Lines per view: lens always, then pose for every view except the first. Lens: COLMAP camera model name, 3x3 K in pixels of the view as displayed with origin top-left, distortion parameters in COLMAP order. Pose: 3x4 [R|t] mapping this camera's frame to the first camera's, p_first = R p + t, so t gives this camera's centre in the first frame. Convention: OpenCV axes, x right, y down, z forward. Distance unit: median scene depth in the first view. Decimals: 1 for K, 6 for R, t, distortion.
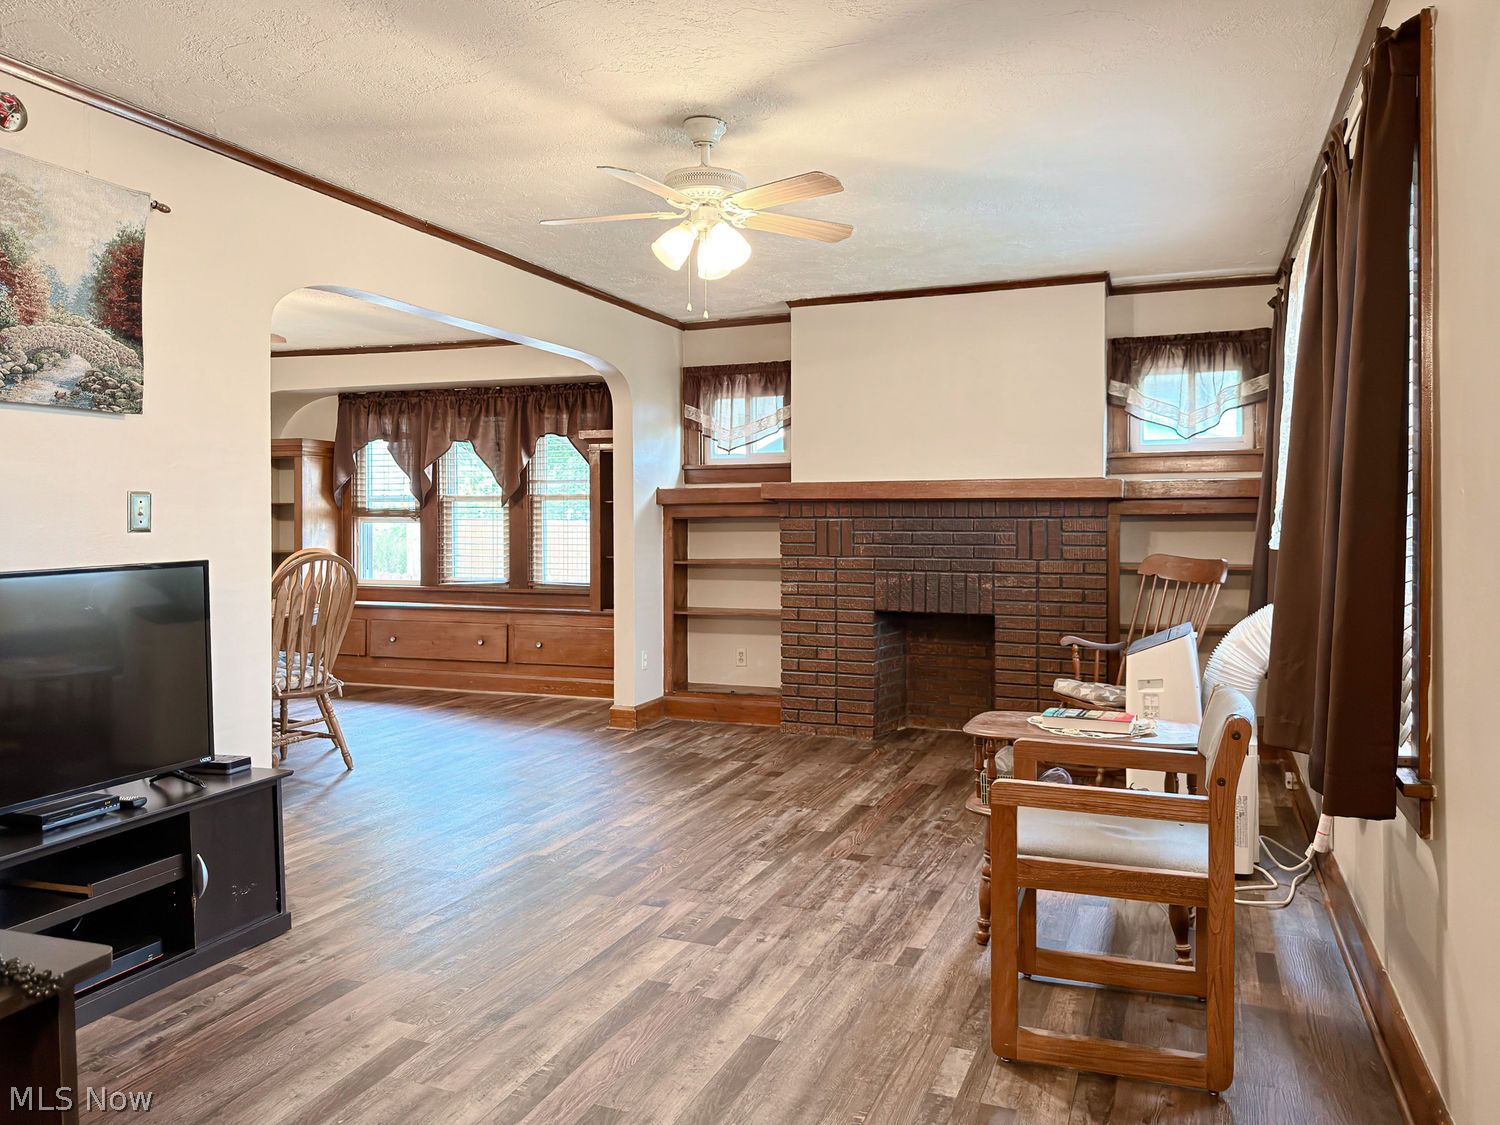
lens RADIAL K [[1089.4, 0, 752.1], [0, 1089.4, 519.9], [0, 0, 1]] dist [0.026140, -0.001764]
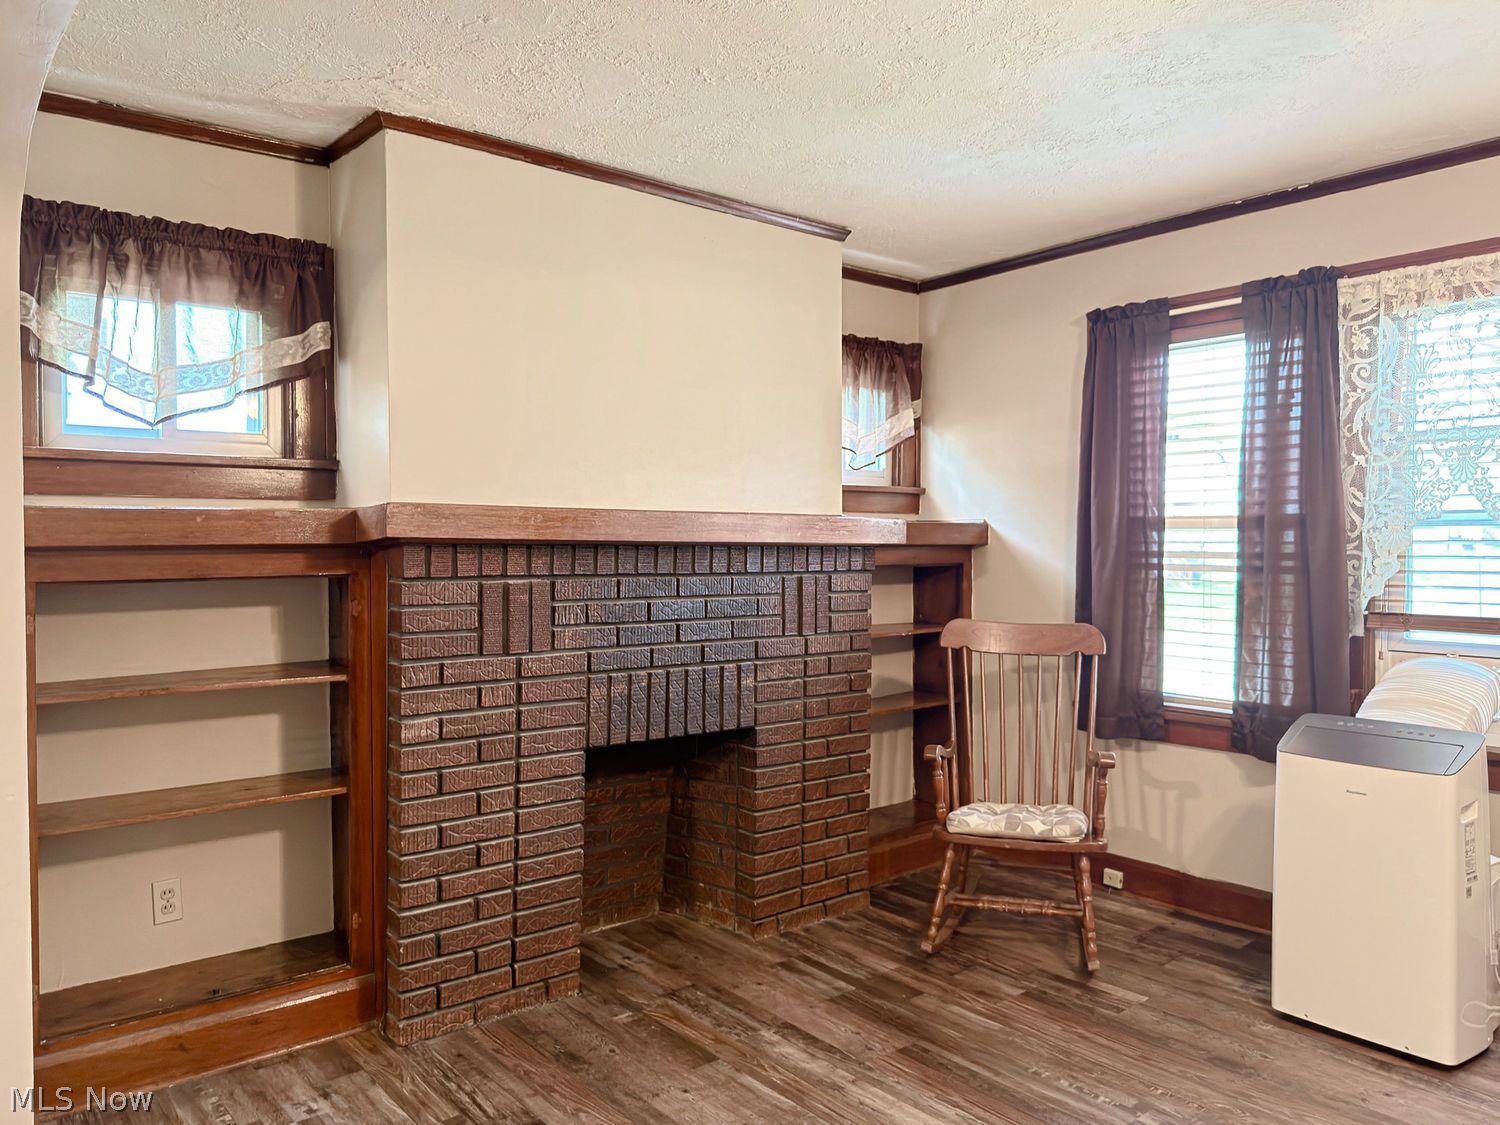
lens RADIAL K [[1084.5, 0, 750.0], [0, 1084.5, 562.5], [0, 0, 1]] dist [0.120467, -0.098858]
pose [[0.498652, -0.007500, 0.866770, -0.306208], [0.004773, 0.999971, 0.005907, -0.011263], [-0.866789, 0.001192, 0.498674, 0.641381]]
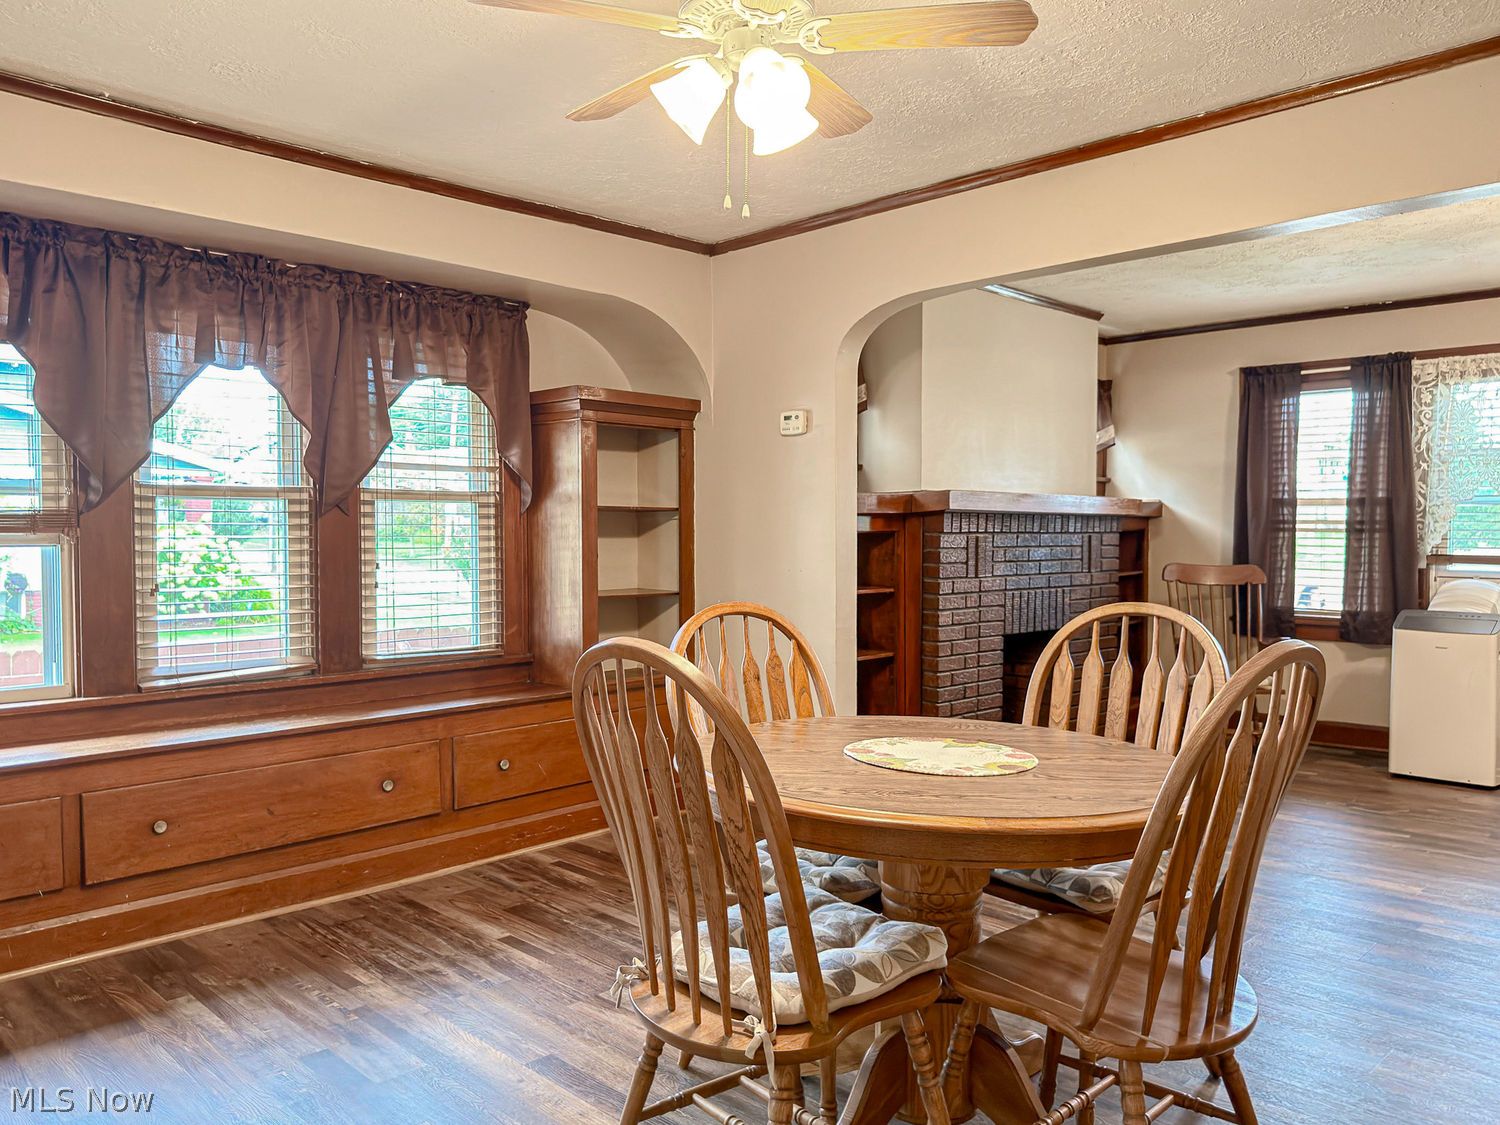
lens RADIAL K [[1129.3, 0, 750.0], [0, 1129.3, 562.5], [0, 0, 1]] dist [0.045211, 0.000170]
pose [[0.397591, -0.023444, 0.917263, -0.813089], [0.004669, 0.999712, 0.023528, -0.000565], [-0.917551, -0.005072, 0.397586, 0.795814]]
